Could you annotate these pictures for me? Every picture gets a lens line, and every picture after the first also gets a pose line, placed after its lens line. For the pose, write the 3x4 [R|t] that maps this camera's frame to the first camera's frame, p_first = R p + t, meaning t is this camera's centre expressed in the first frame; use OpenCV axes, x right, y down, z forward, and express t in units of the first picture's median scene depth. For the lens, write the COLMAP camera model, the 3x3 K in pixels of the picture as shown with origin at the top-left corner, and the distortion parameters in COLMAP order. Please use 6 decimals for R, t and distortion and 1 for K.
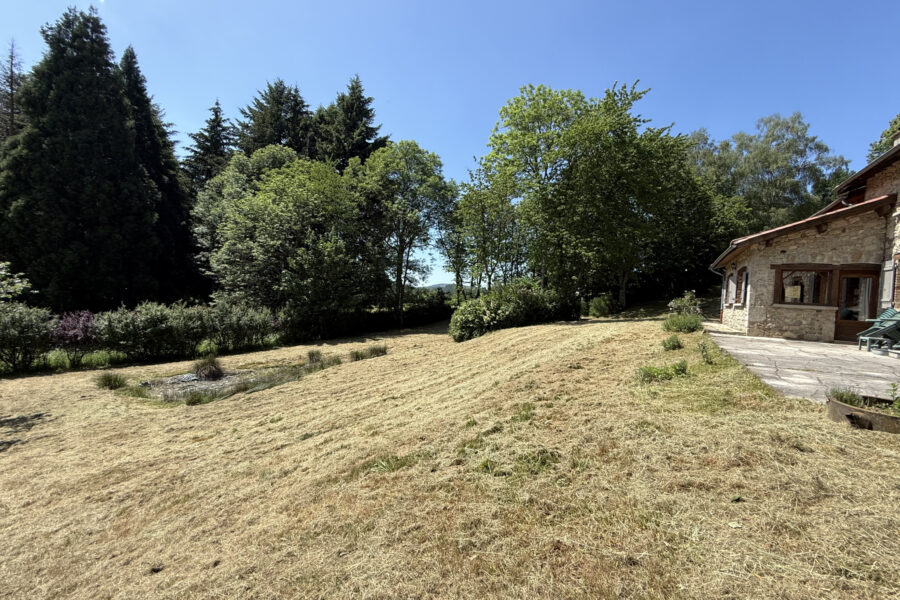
lens RADIAL K [[360.9, 0, 447.9], [0, 360.9, 301.4], [0, 0, 1]] dist [-0.000157, -0.000357]
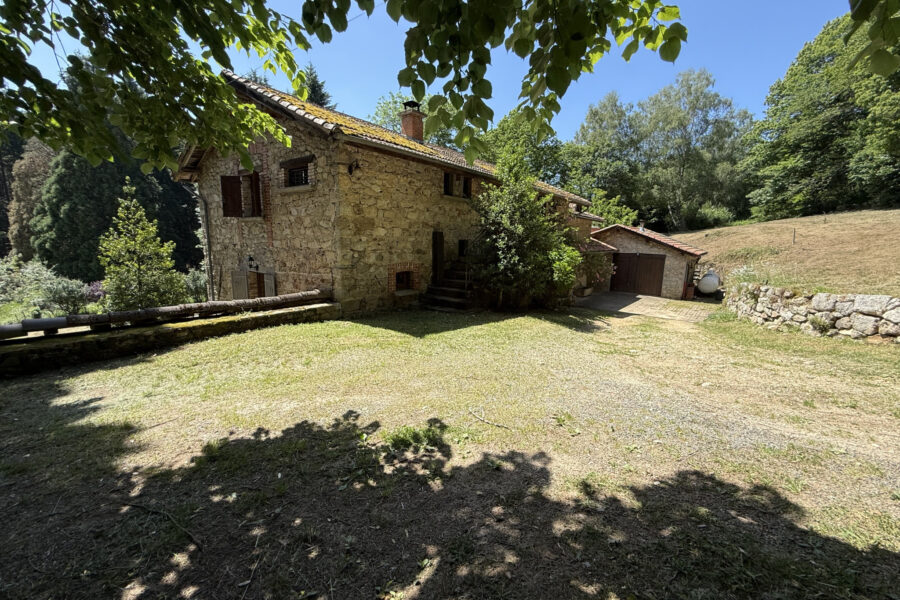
lens RADIAL K [[360.9, 0, 447.9], [0, 360.9, 301.4], [0, 0, 1]] dist [-0.000157, -0.000357]
pose [[0.990769, -0.011213, -0.135094, 0.571069], [0.031092, 0.988803, 0.145953, -0.051246], [0.131944, -0.148806, 0.980024, -0.312993]]
